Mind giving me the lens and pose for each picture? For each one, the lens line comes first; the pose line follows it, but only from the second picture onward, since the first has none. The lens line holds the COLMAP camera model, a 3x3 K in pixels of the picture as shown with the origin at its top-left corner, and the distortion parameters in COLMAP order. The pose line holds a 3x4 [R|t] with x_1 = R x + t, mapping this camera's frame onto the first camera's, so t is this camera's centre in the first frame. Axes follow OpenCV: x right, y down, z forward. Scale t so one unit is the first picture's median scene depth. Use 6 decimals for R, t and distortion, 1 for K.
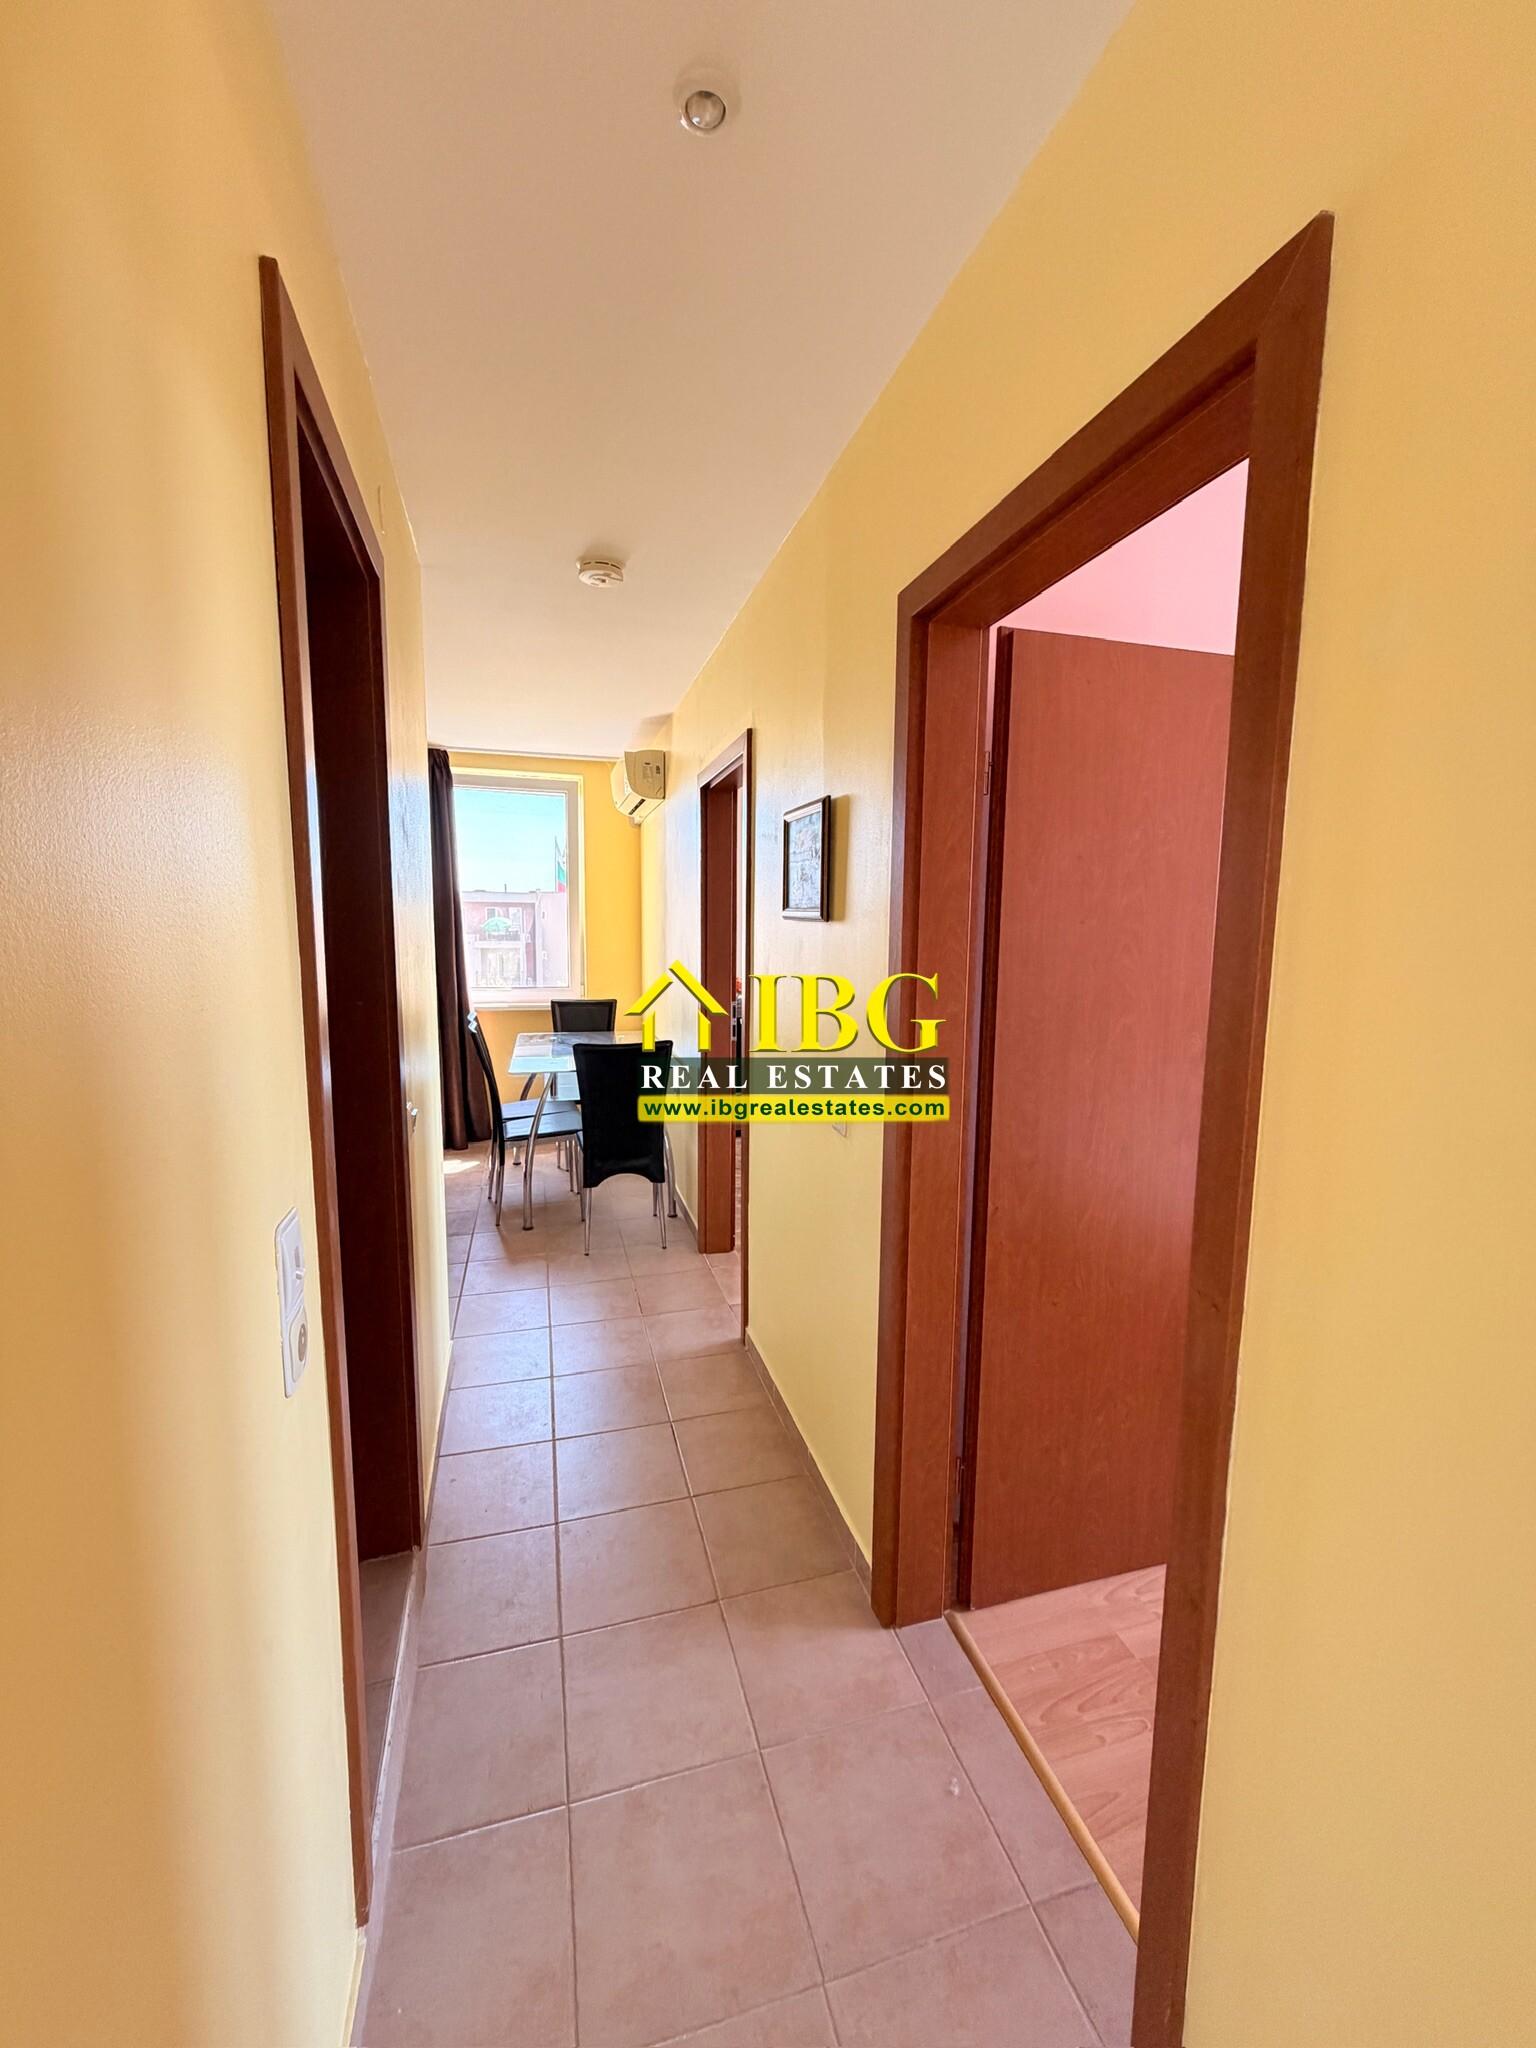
lens RADIAL K [[816.9, 0, 774.7], [0, 816.9, 1020.7], [0, 0, 1]] dist [-0.001877, -0.000155]
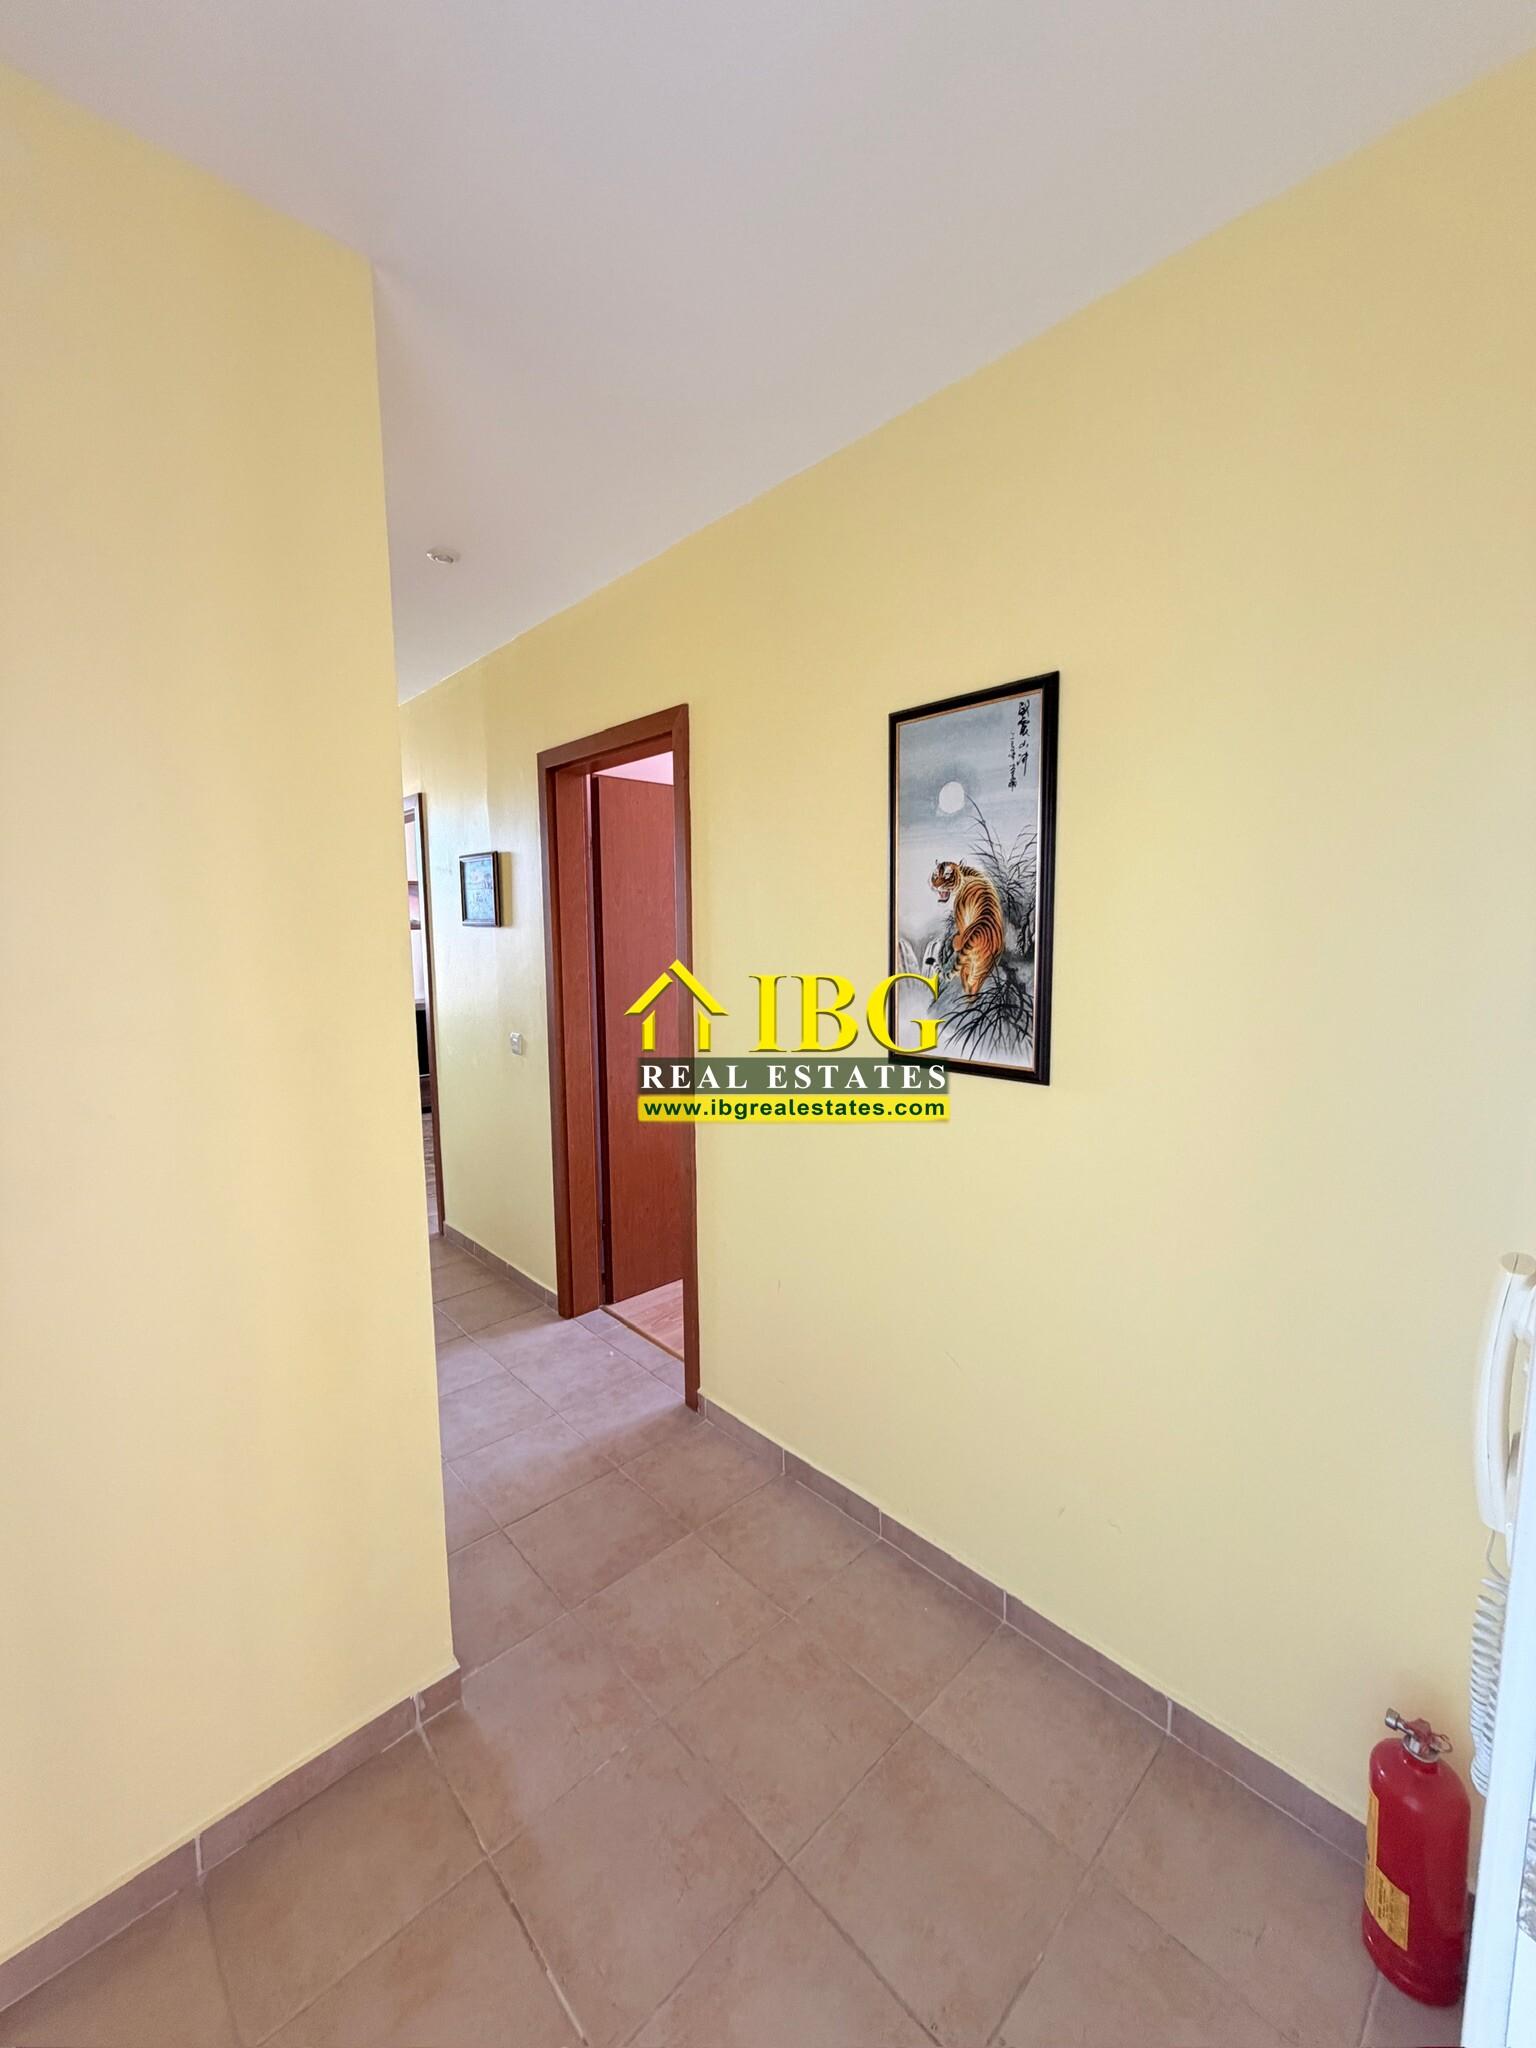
lens RADIAL K [[816.9, 0, 769.9], [0, 816.9, 1015.2], [0, 0, 1]] dist [-0.001877, -0.000155]
pose [[0.894828, -0.065277, 0.441613, -0.210091], [0.071452, 0.997441, 0.002656, 0.101817], [-0.440656, 0.029178, 0.897202, -0.800472]]
